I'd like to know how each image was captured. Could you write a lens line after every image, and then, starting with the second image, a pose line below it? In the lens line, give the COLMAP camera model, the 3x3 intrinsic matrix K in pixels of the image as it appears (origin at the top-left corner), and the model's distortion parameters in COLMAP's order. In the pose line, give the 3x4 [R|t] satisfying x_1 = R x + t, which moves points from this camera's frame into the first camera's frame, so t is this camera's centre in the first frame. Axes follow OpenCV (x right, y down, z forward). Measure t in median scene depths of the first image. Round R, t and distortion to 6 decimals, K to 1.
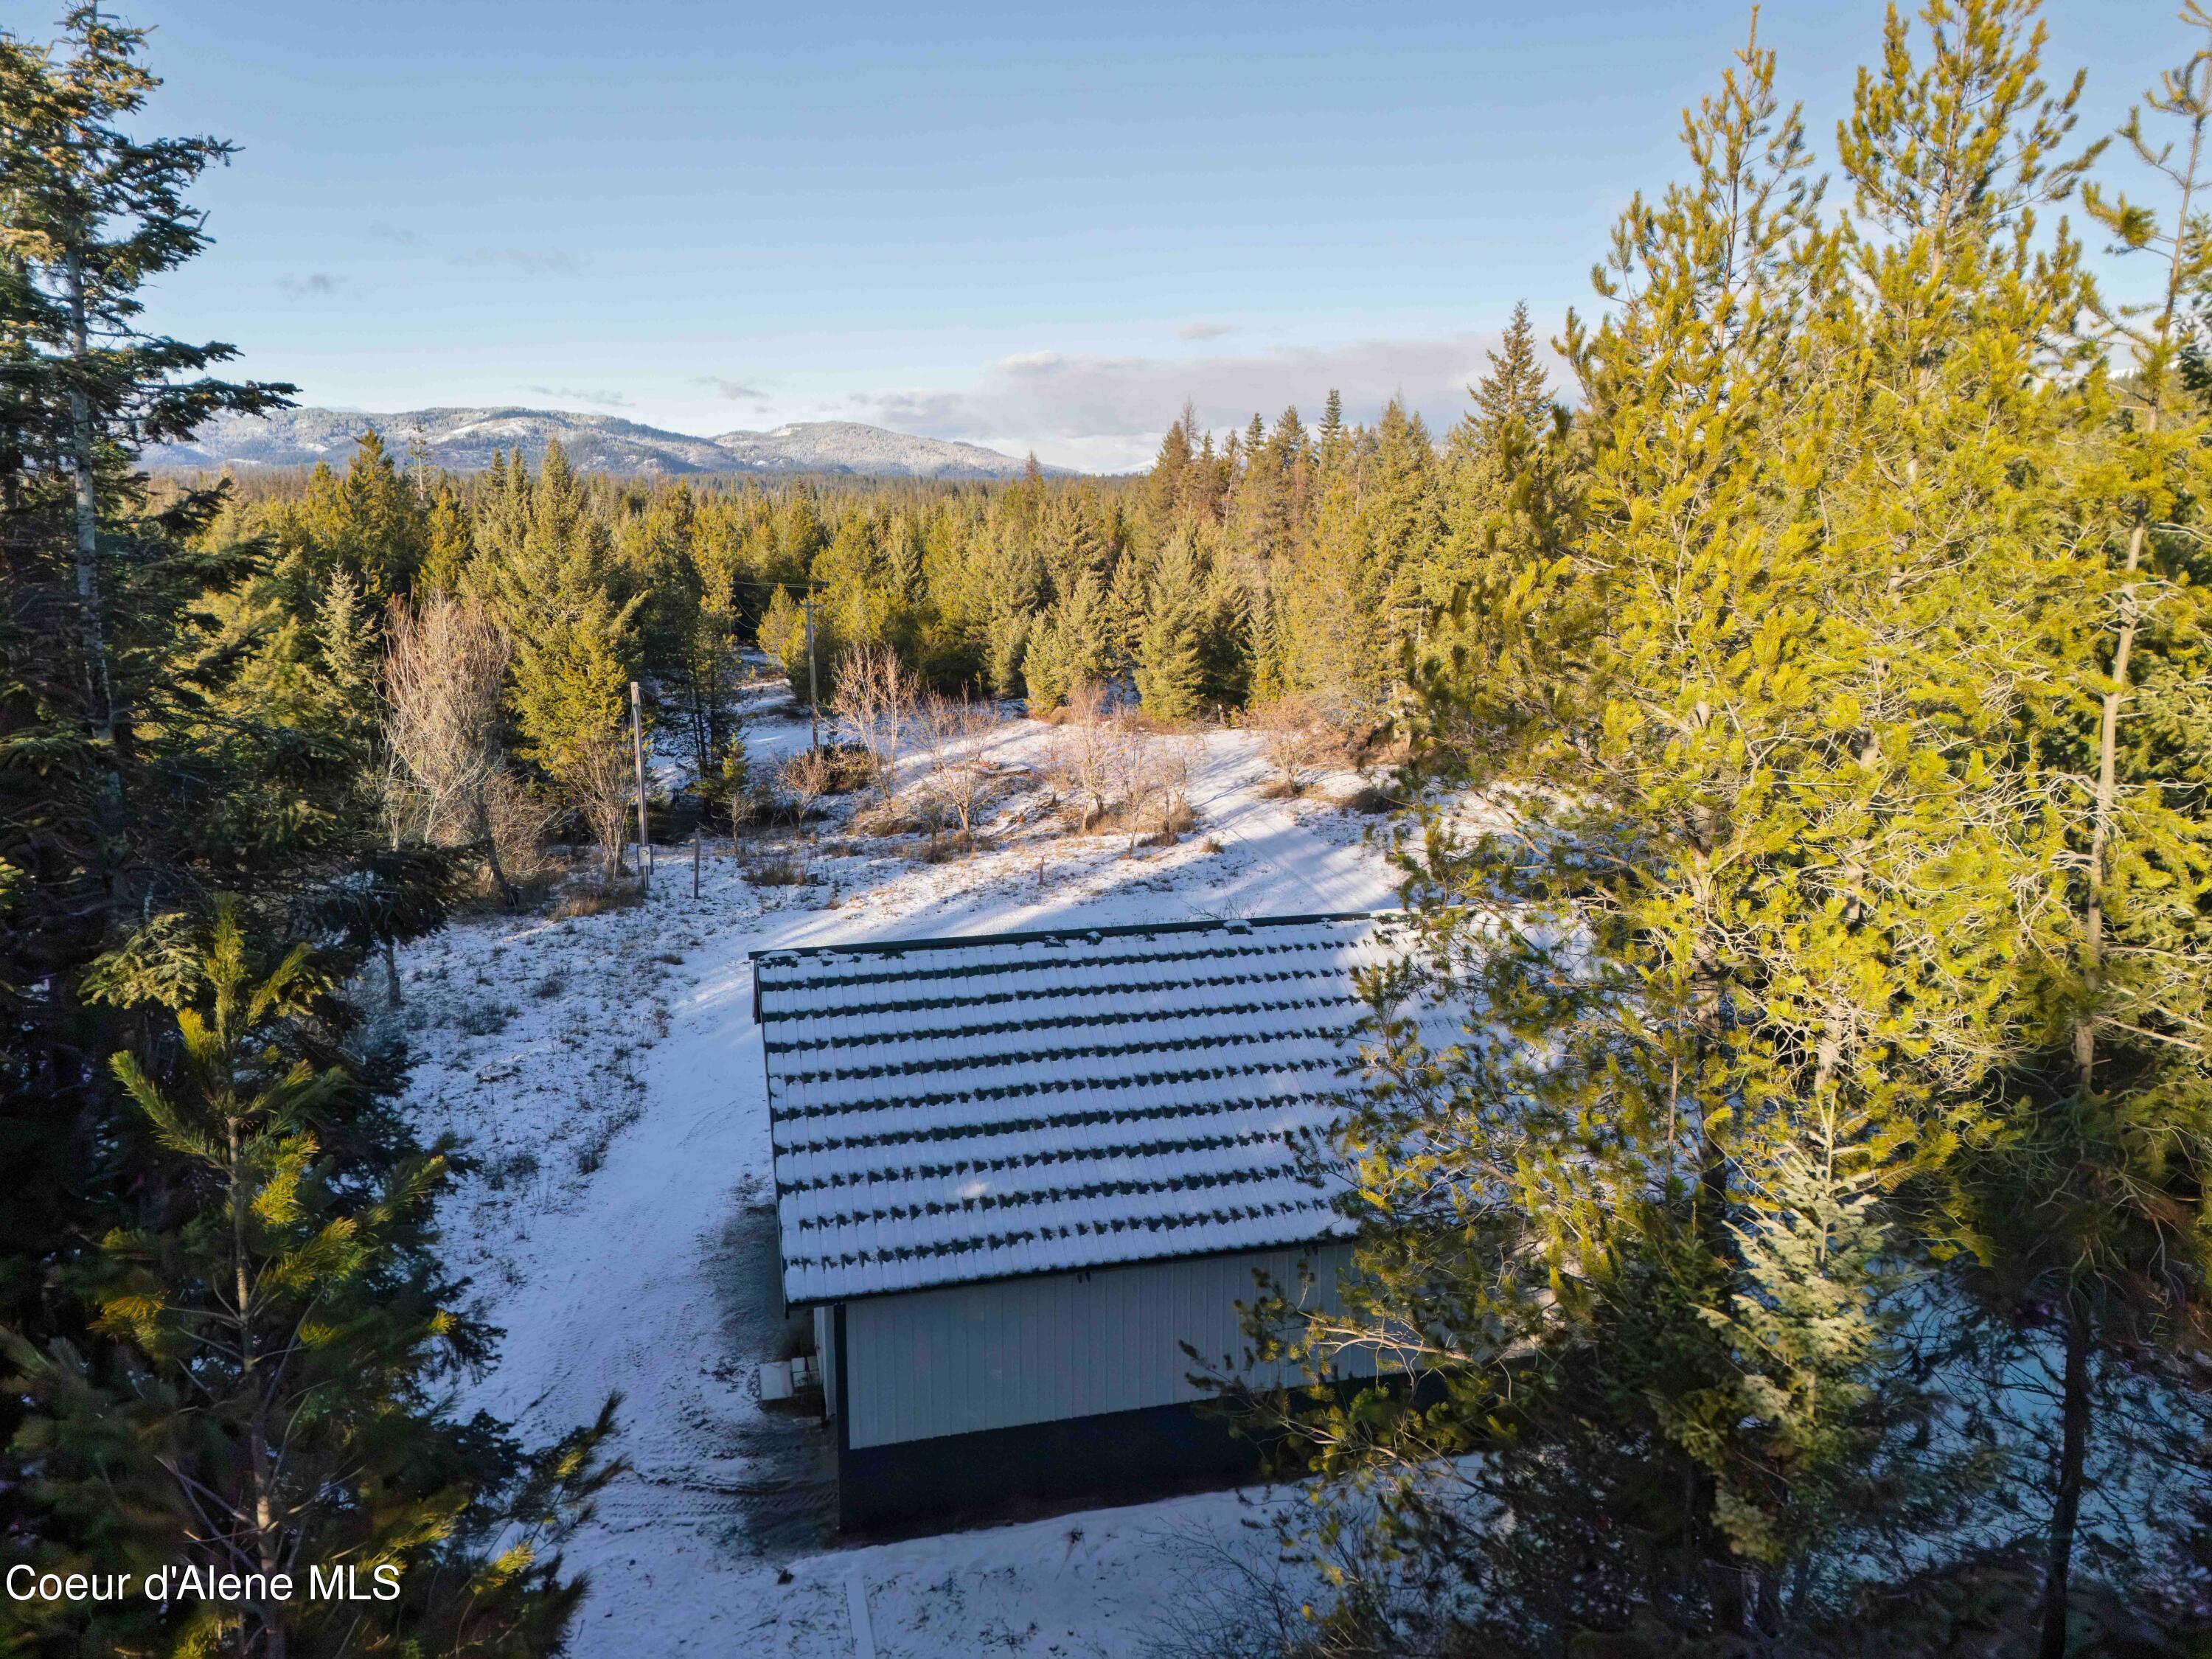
lens RADIAL K [[1618.7, 0, 1058.2], [0, 1618.7, 827.8], [0, 0, 1]] dist [0.192520, -0.213478]
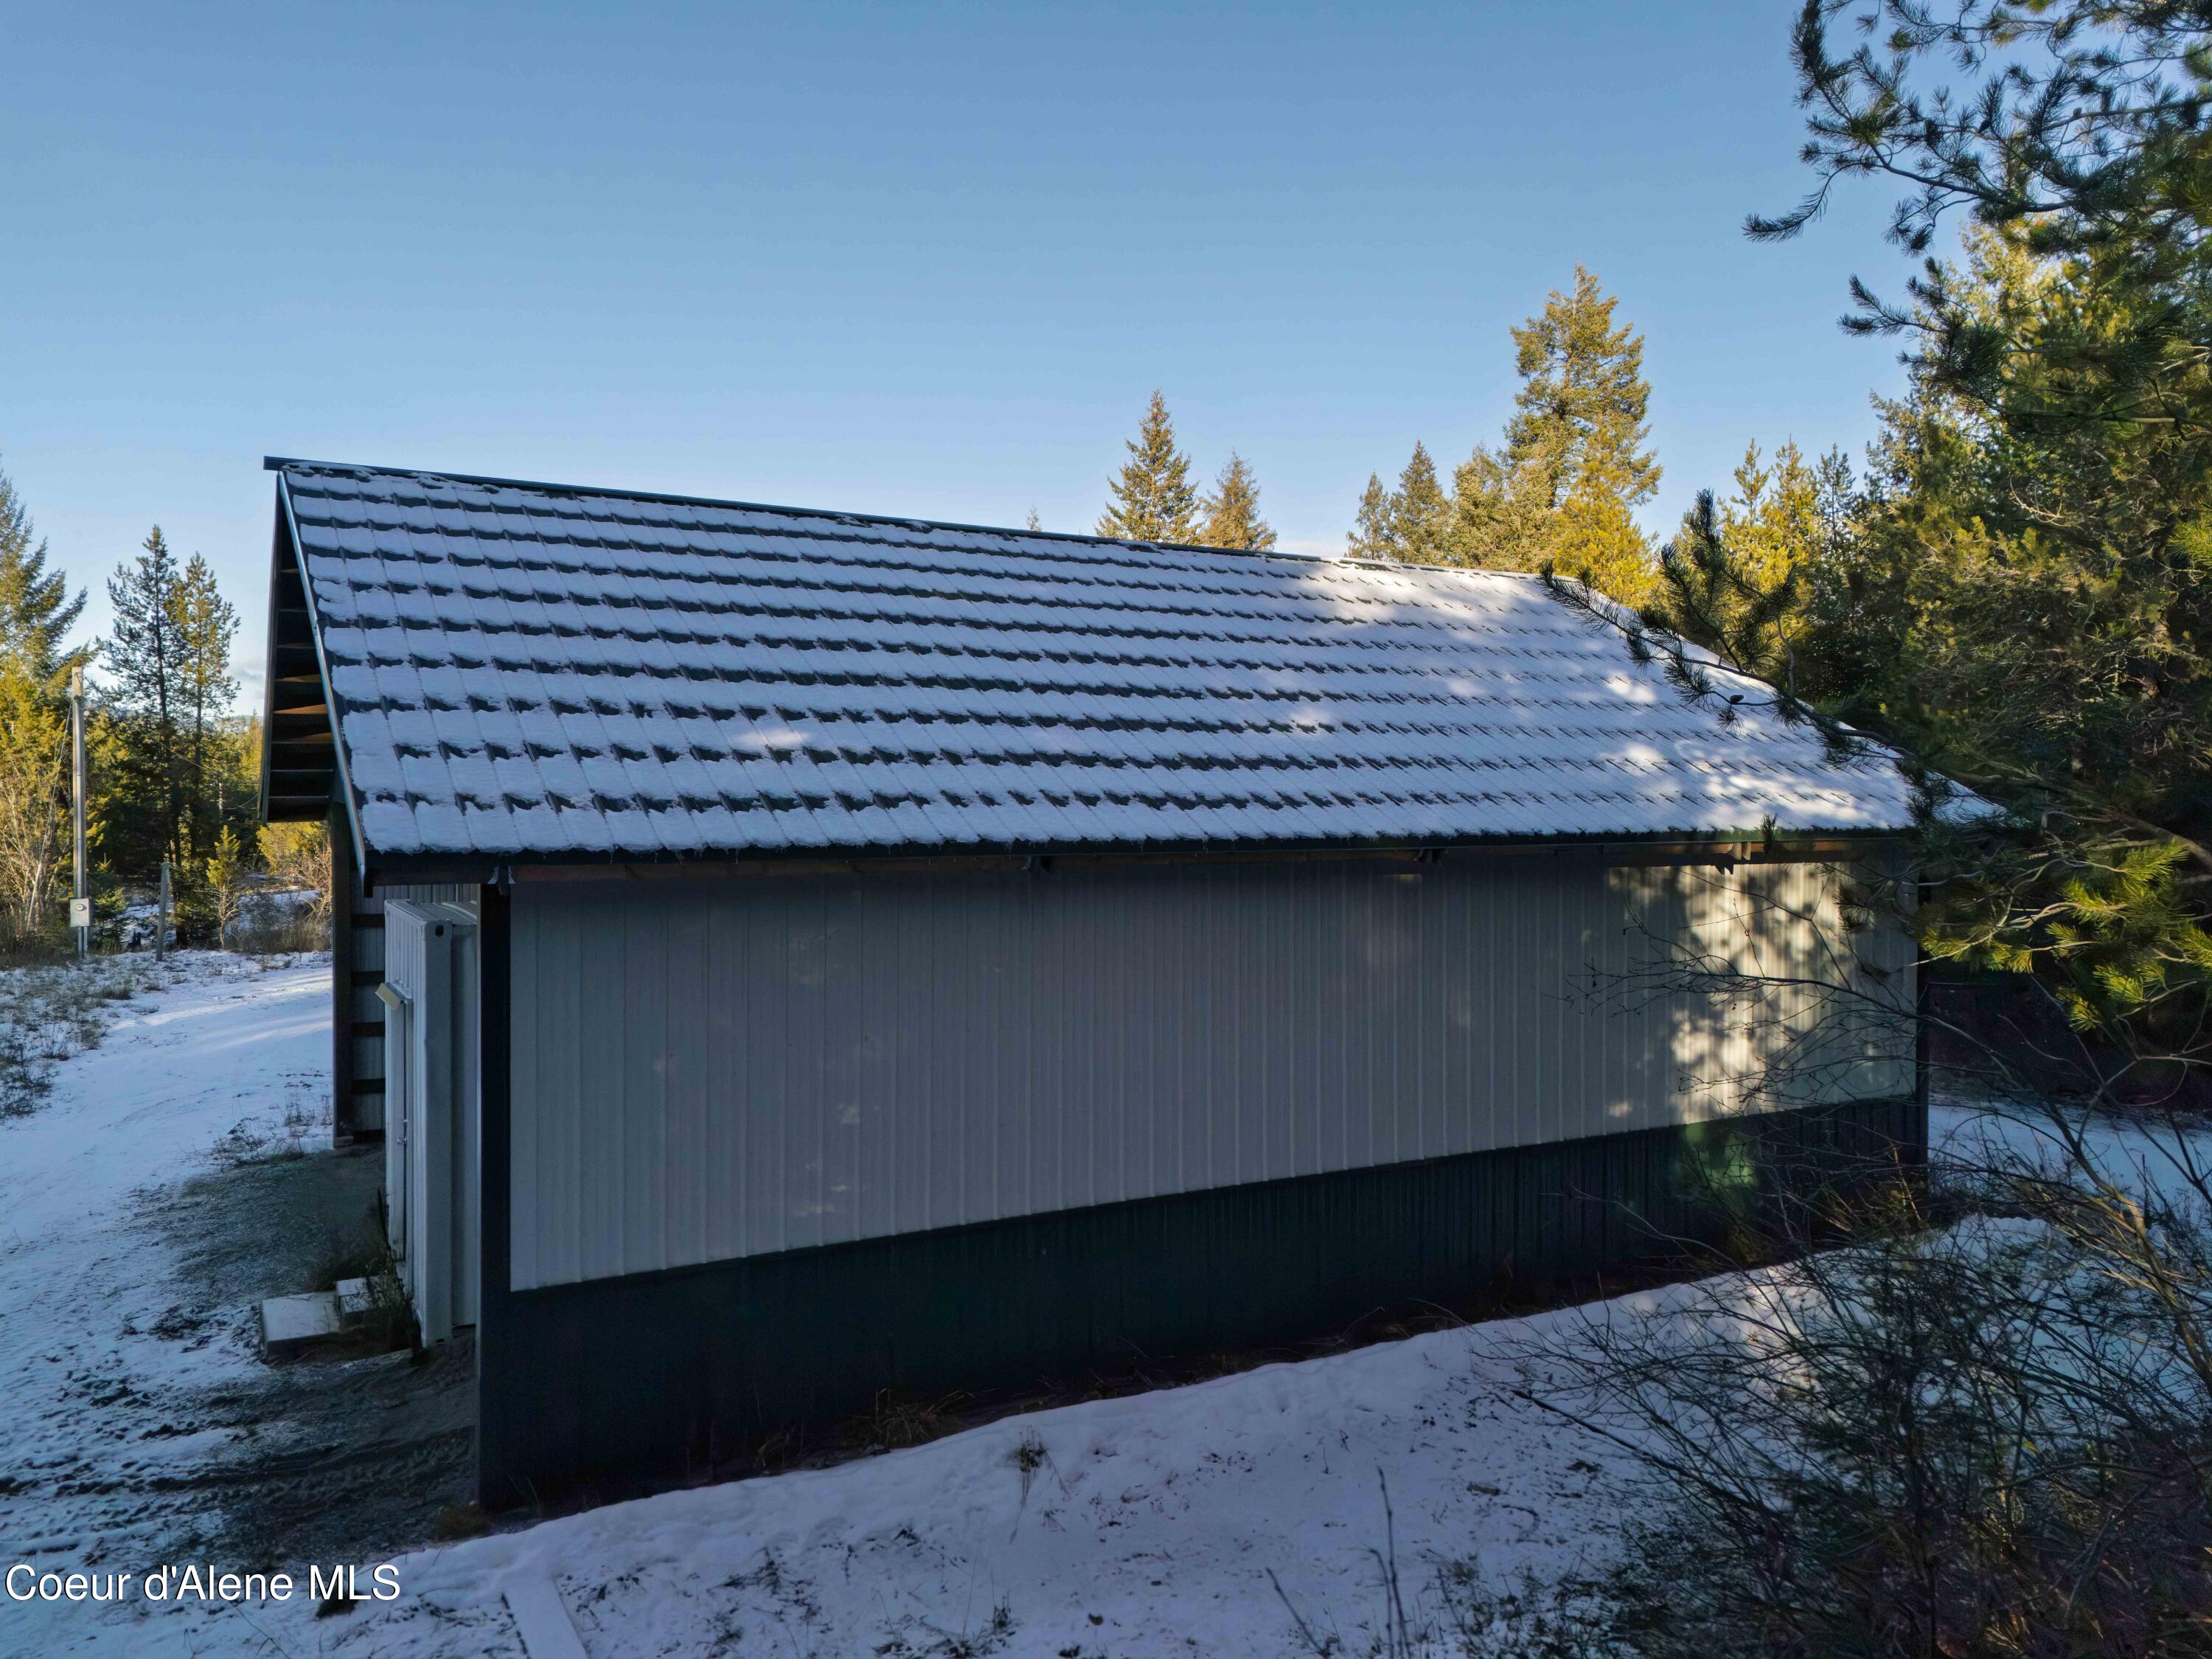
lens RADIAL K [[1618.7, 0, 1058.2], [0, 1618.7, 827.8], [0, 0, 1]] dist [0.192520, -0.213478]
pose [[0.964901, -0.002964, 0.262596, -0.096331], [0.050484, 0.983380, -0.174400, 0.320591], [-0.257714, 0.181536, 0.949014, 0.512312]]
